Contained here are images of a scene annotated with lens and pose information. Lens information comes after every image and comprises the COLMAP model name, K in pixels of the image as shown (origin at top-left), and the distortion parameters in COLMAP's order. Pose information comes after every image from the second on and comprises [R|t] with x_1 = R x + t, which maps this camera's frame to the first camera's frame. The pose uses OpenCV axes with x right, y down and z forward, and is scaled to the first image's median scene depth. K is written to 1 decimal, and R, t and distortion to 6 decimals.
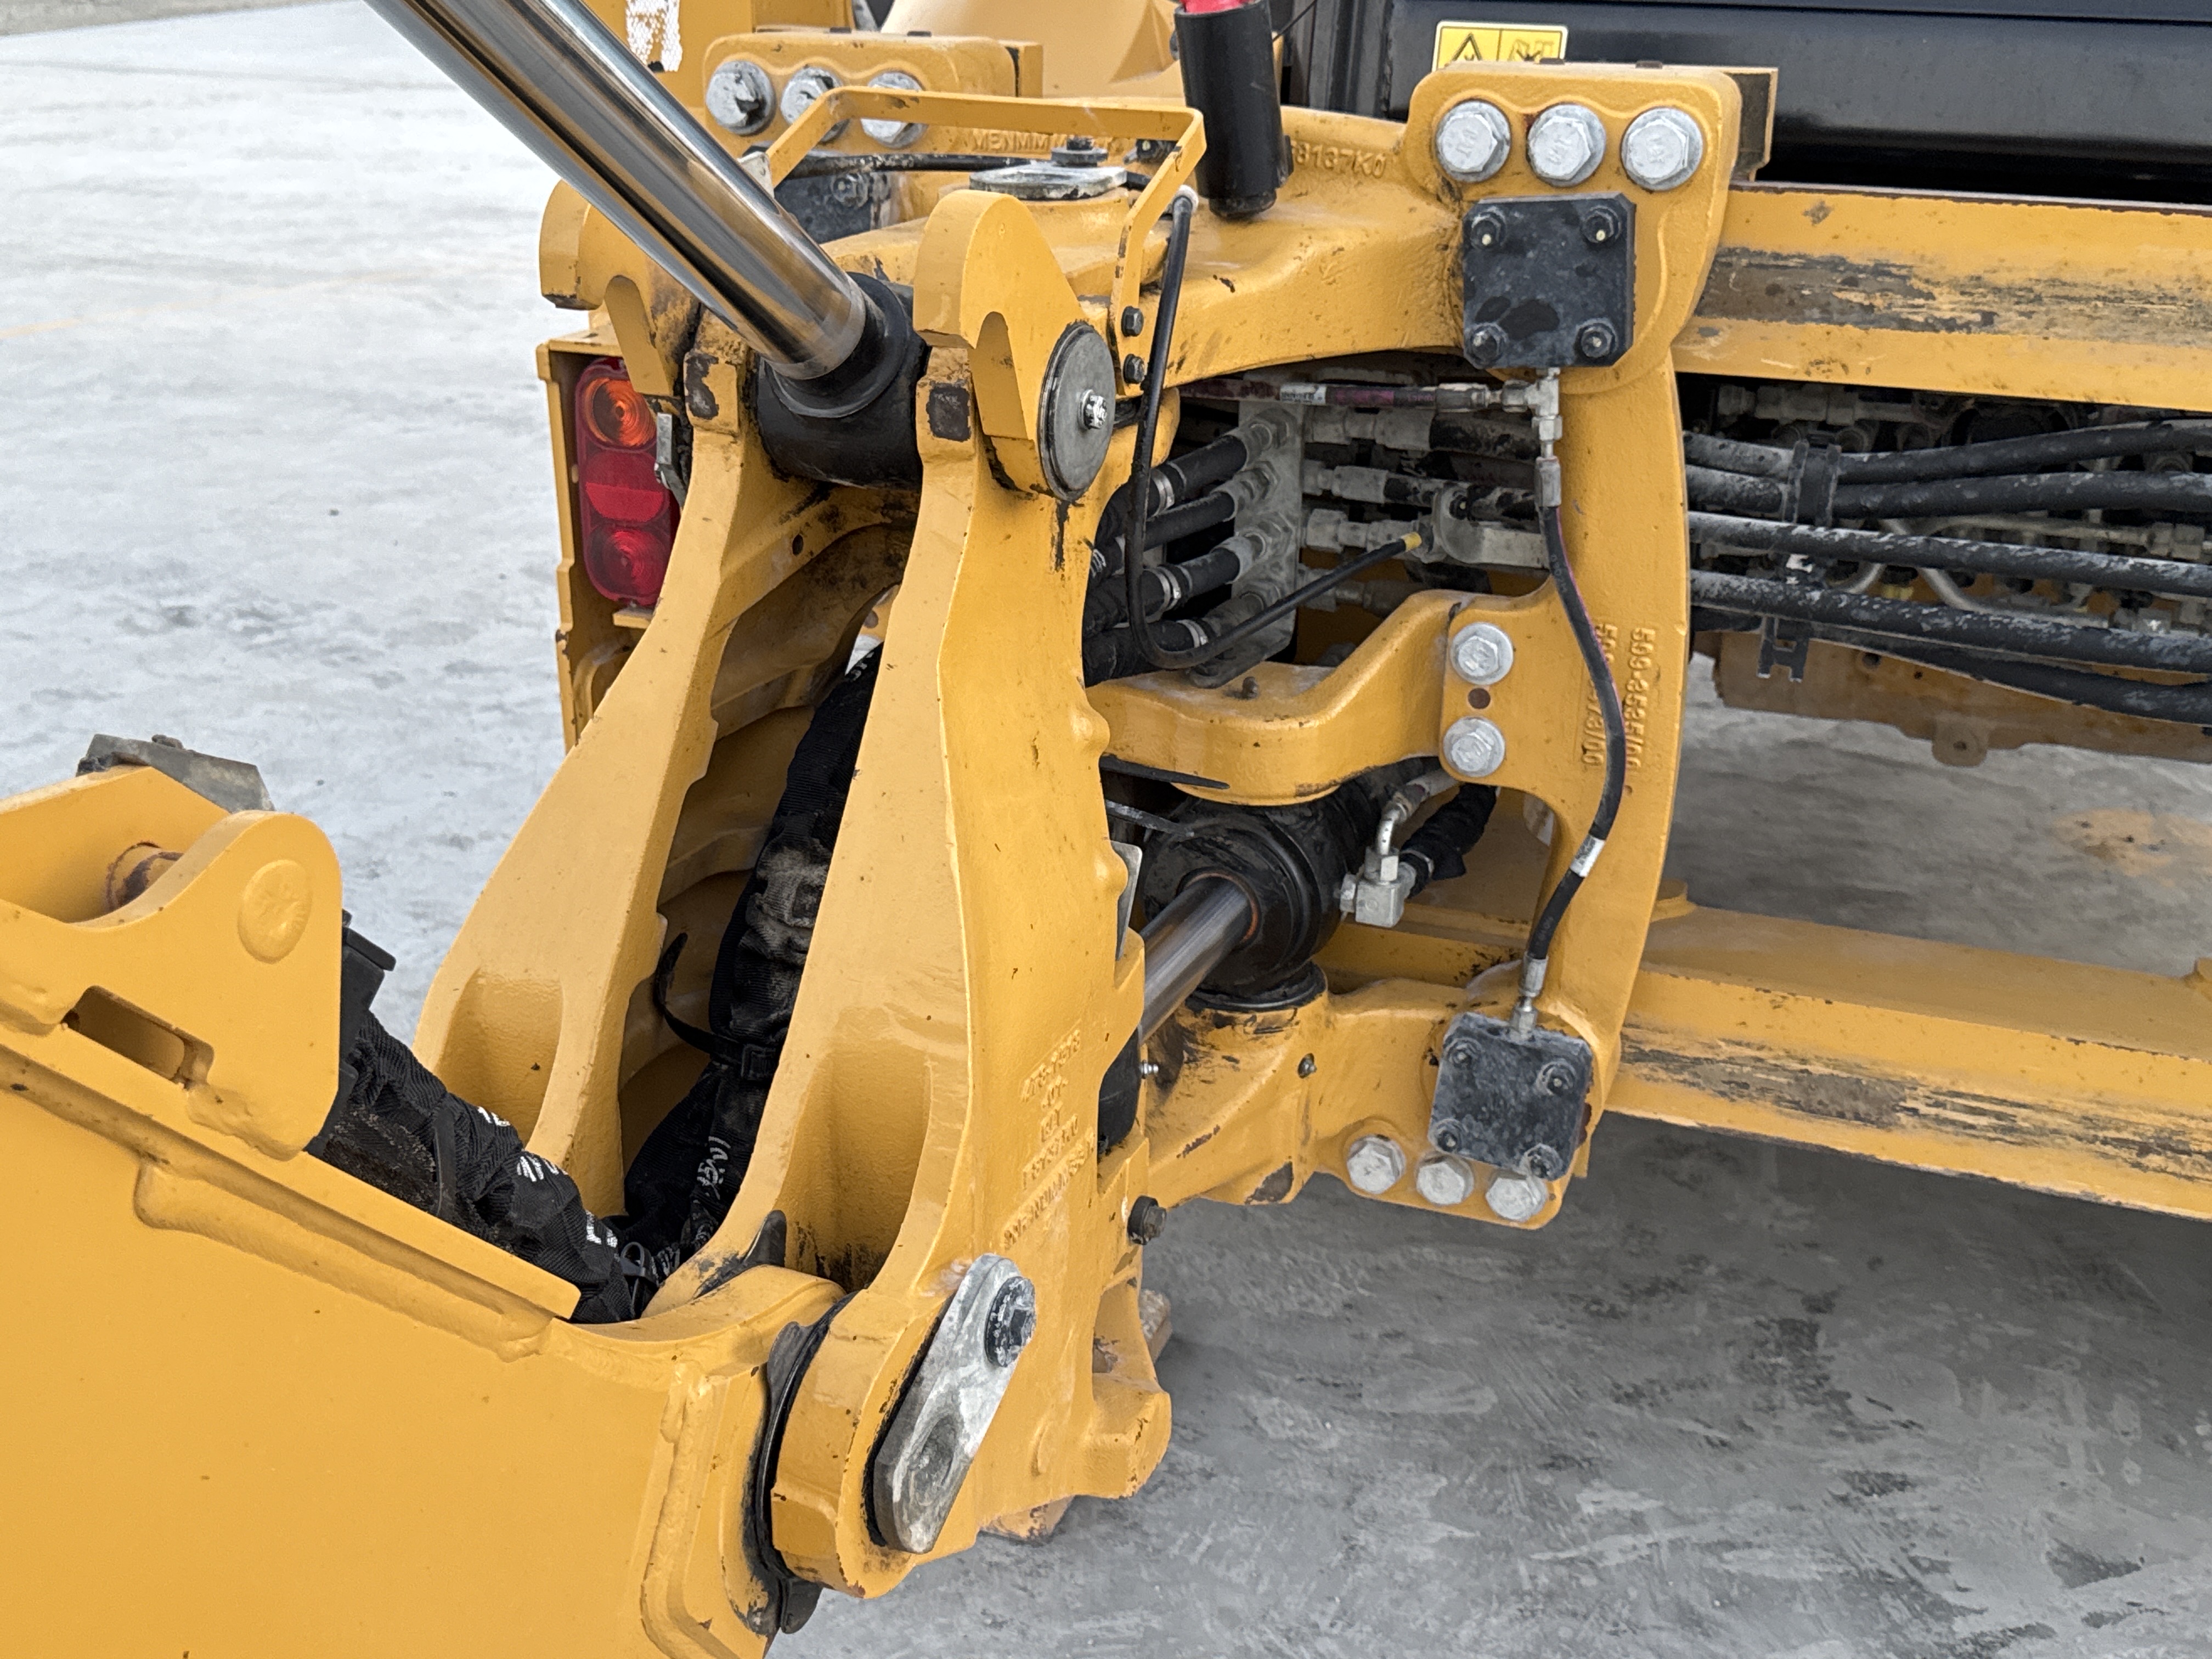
lens RADIAL K [[2385.4, 0, 1105.8], [0, 2385.4, 841.4], [0, 0, 1]] dist [0.061219, 0.000000]
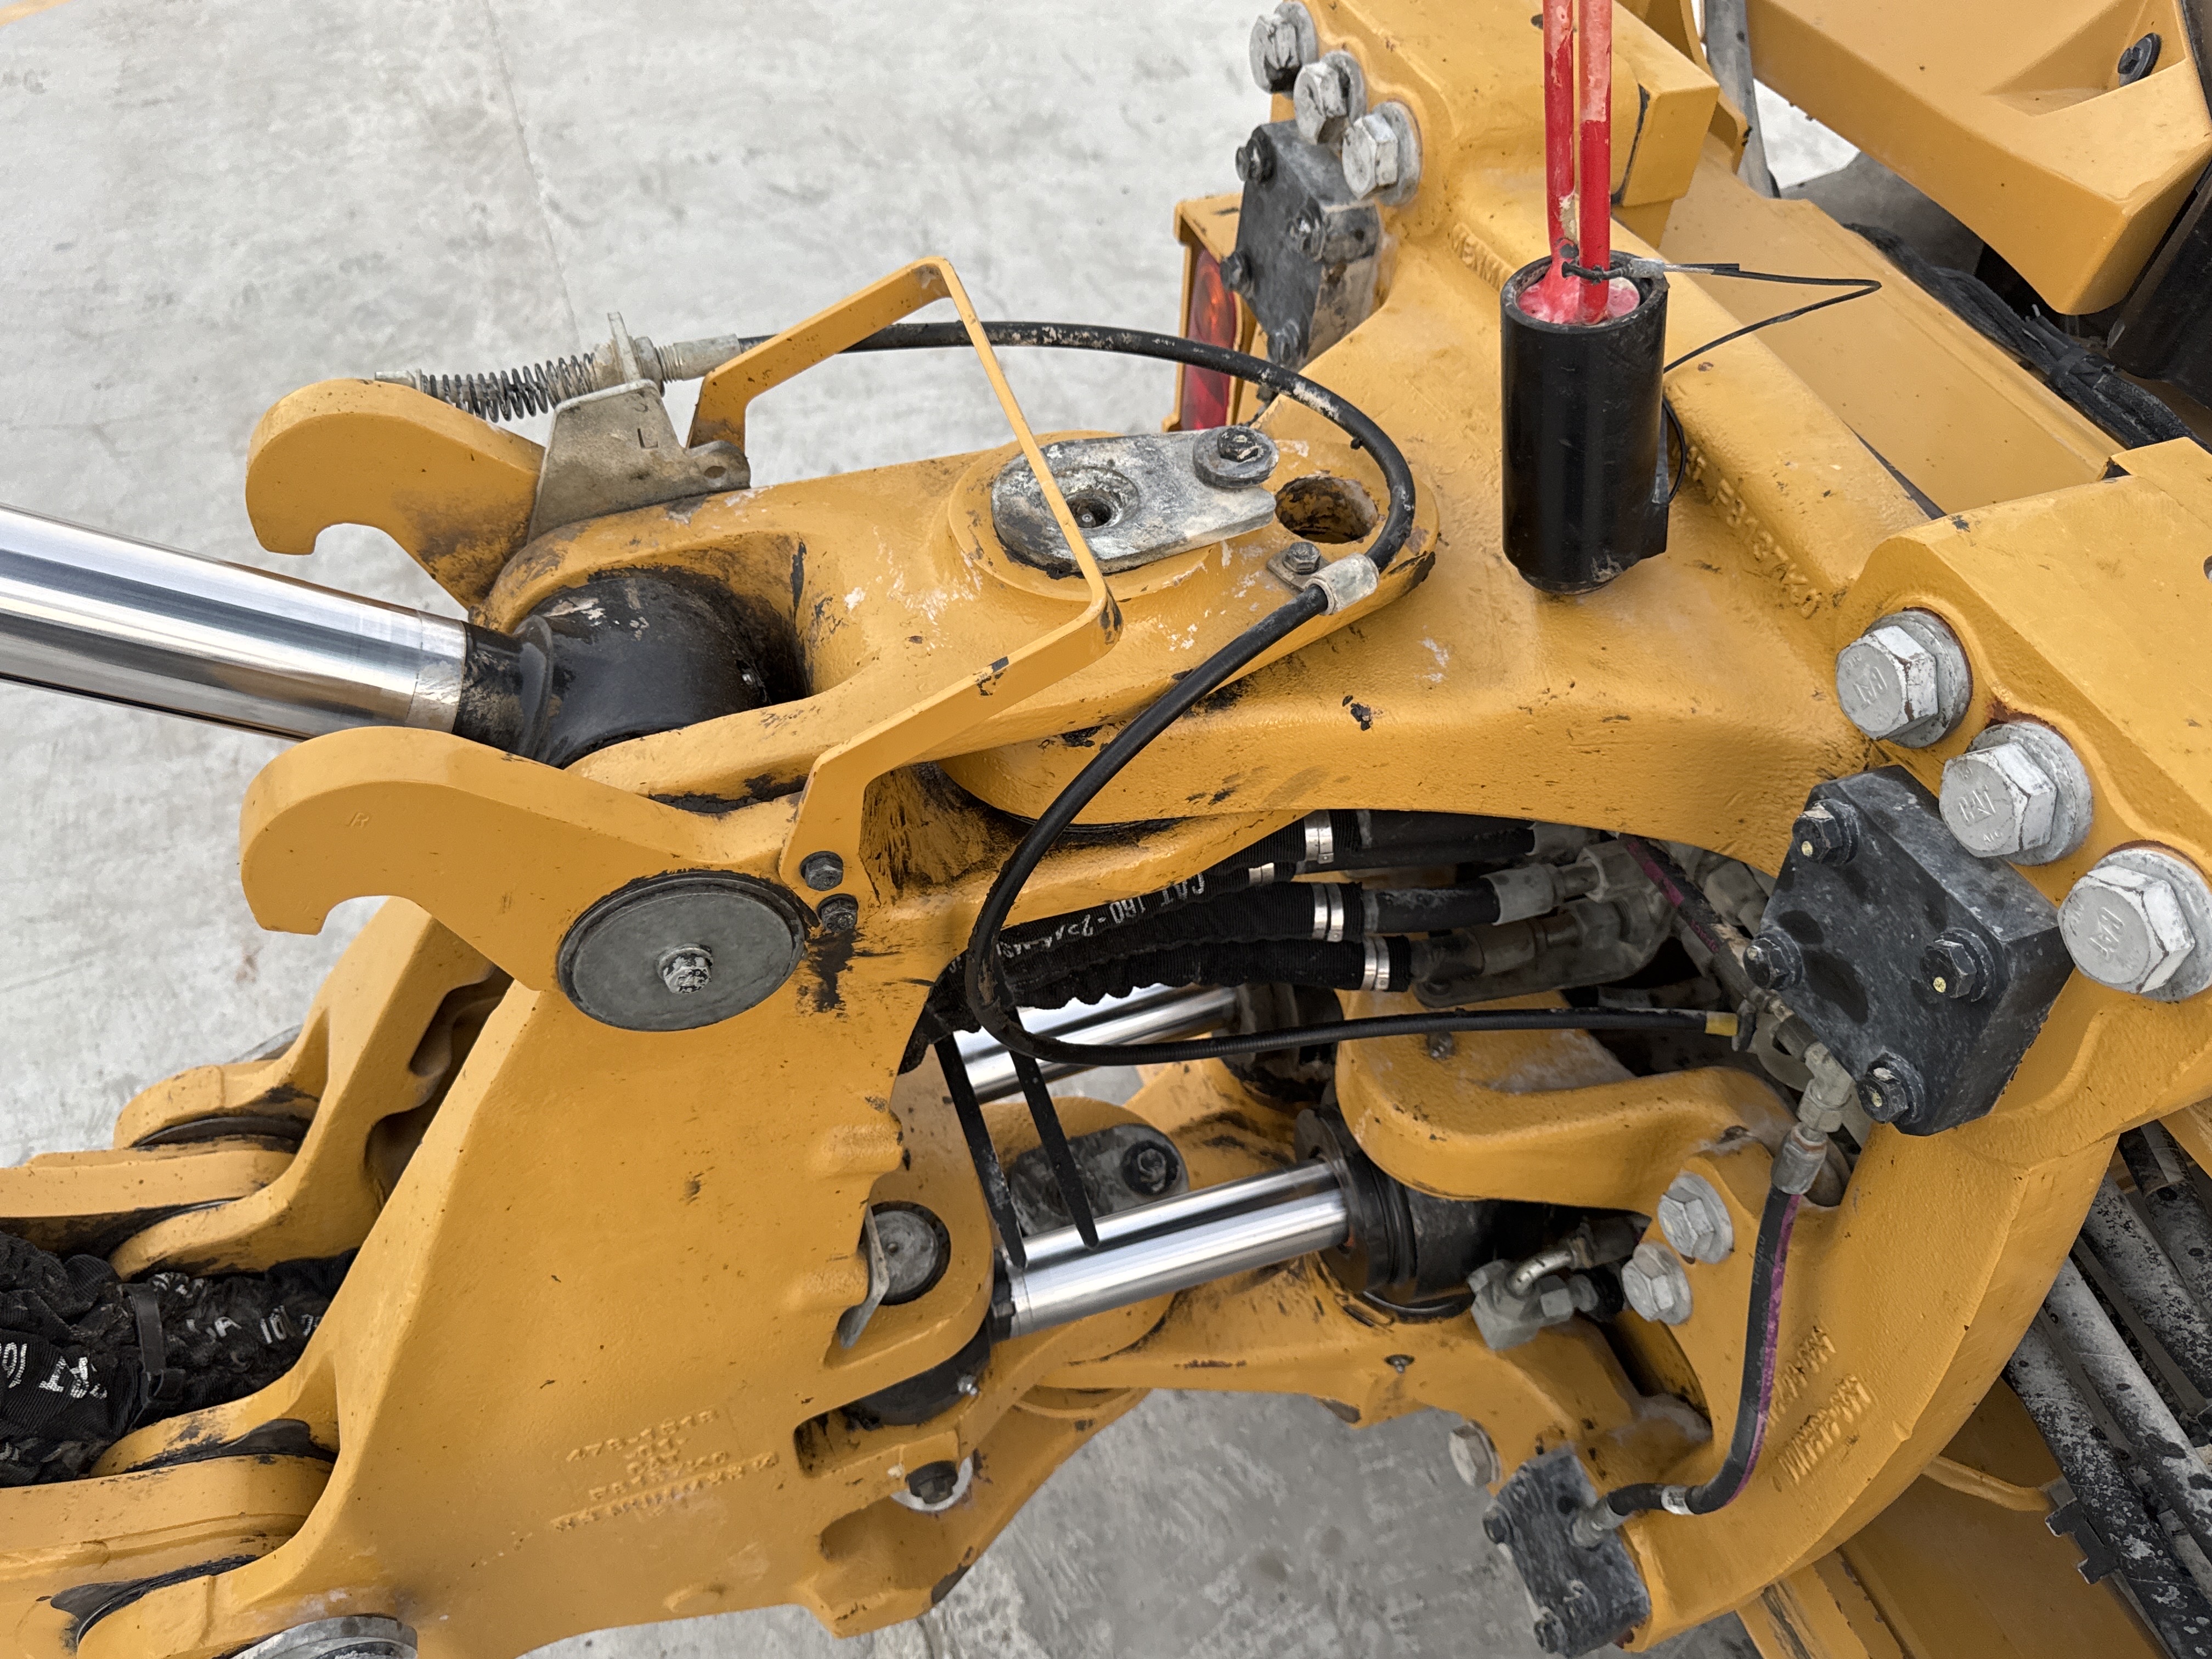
lens RADIAL K [[1679.2, 0, 1106.9], [0, 1679.2, 831.7], [0, 0, 1]] dist [-0.002163, -0.007828]
pose [[0.662540, 0.561125, -0.496165, 0.249646], [-0.299487, 0.805611, 0.511173, -0.417178], [0.686548, -0.190078, 0.701799, 0.606975]]
